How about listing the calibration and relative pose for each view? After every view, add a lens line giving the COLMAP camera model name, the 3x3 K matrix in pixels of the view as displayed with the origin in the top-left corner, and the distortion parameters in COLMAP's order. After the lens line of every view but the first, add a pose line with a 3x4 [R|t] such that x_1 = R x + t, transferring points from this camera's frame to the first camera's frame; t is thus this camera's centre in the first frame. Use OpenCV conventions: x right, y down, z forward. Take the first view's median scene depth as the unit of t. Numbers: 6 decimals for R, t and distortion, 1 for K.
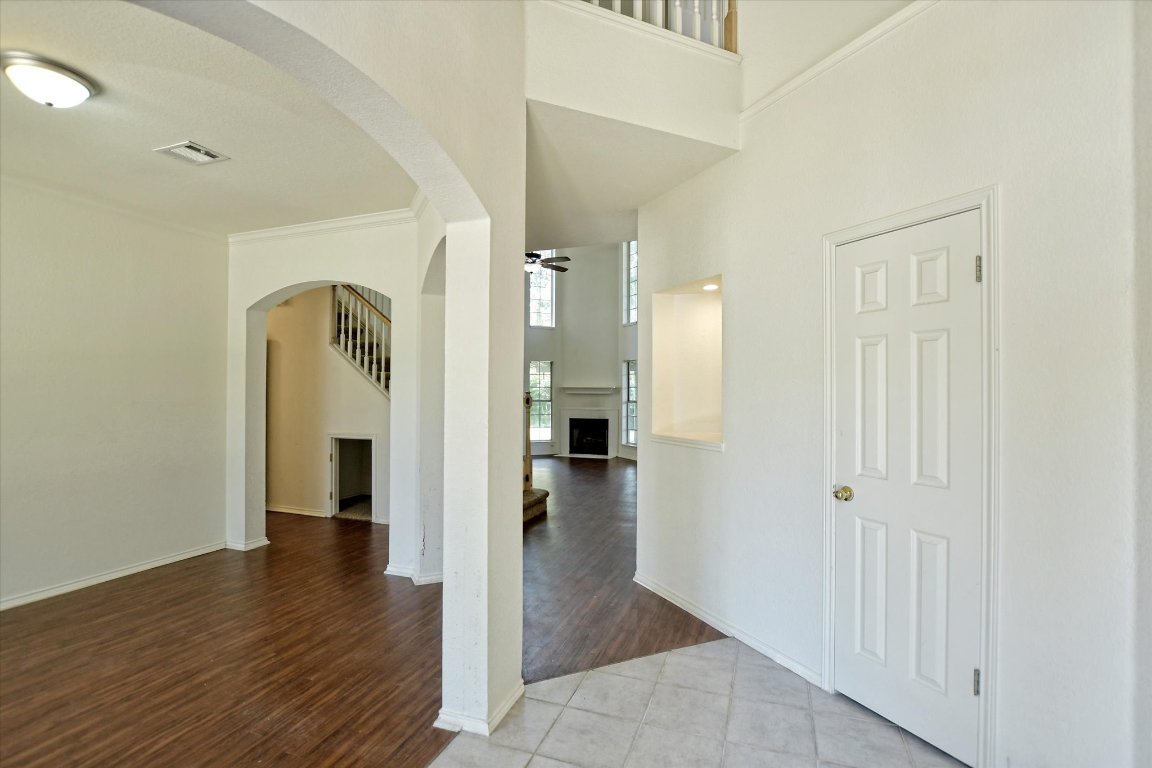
lens RADIAL K [[556.5, 0, 576.0], [0, 556.5, 384.0], [0, 0, 1]] dist [-0.024208, -0.000534]
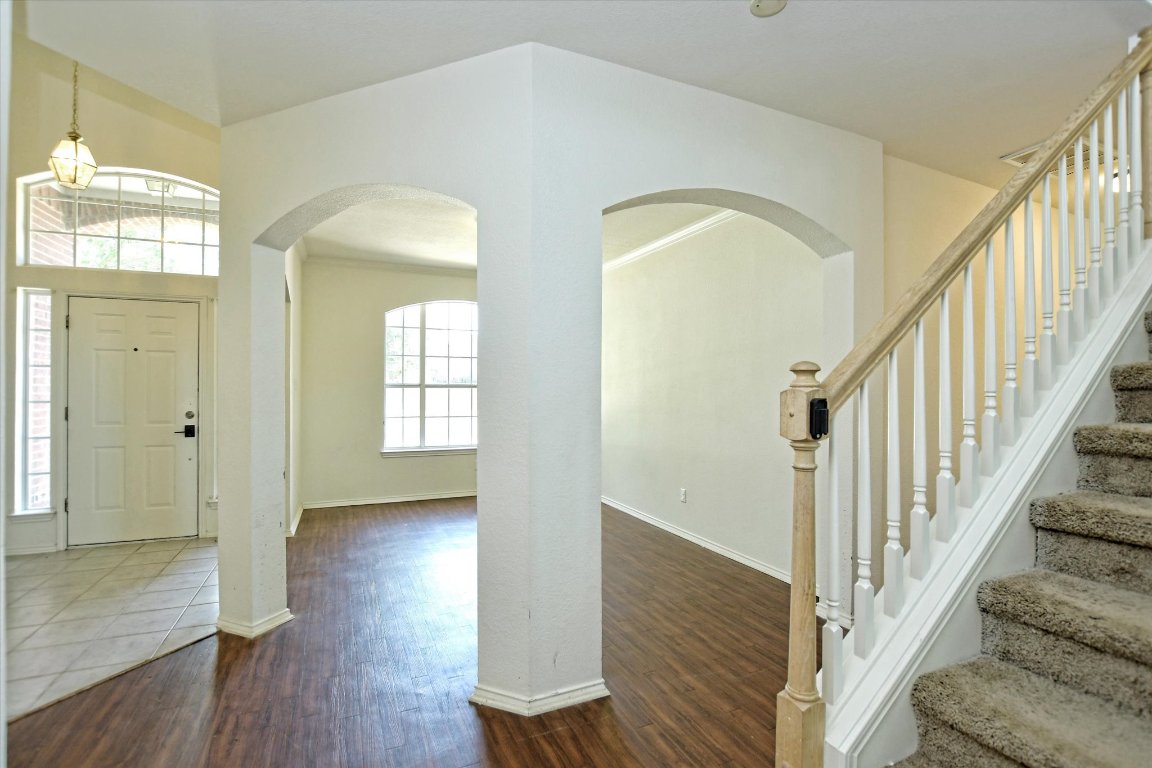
lens RADIAL K [[510.7, 0, 570.0], [0, 510.7, 391.0], [0, 0, 1]] dist [-0.018470, -0.000318]
pose [[-0.717163, -0.000190, -0.696905, 0.066862], [0.006605, 0.999953, -0.007070, 0.027340], [0.696874, -0.009673, -0.717129, 1.301017]]
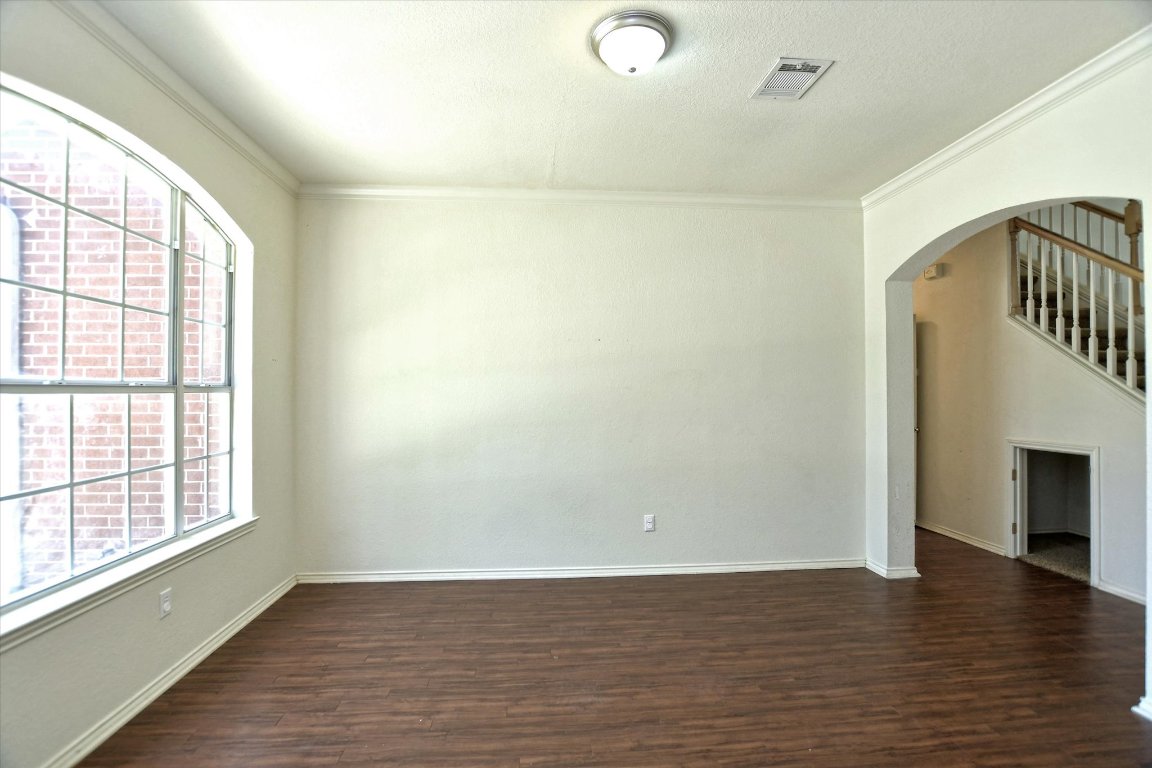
lens RADIAL K [[510.7, 0, 570.0], [0, 510.7, 391.0], [0, 0, 1]] dist [-0.018470, -0.000318]
pose [[0.418108, -0.009138, -0.908351, -0.120457], [0.018260, 0.999832, -0.001653, 0.019590], [0.908214, -0.015895, 0.418205, 0.276378]]
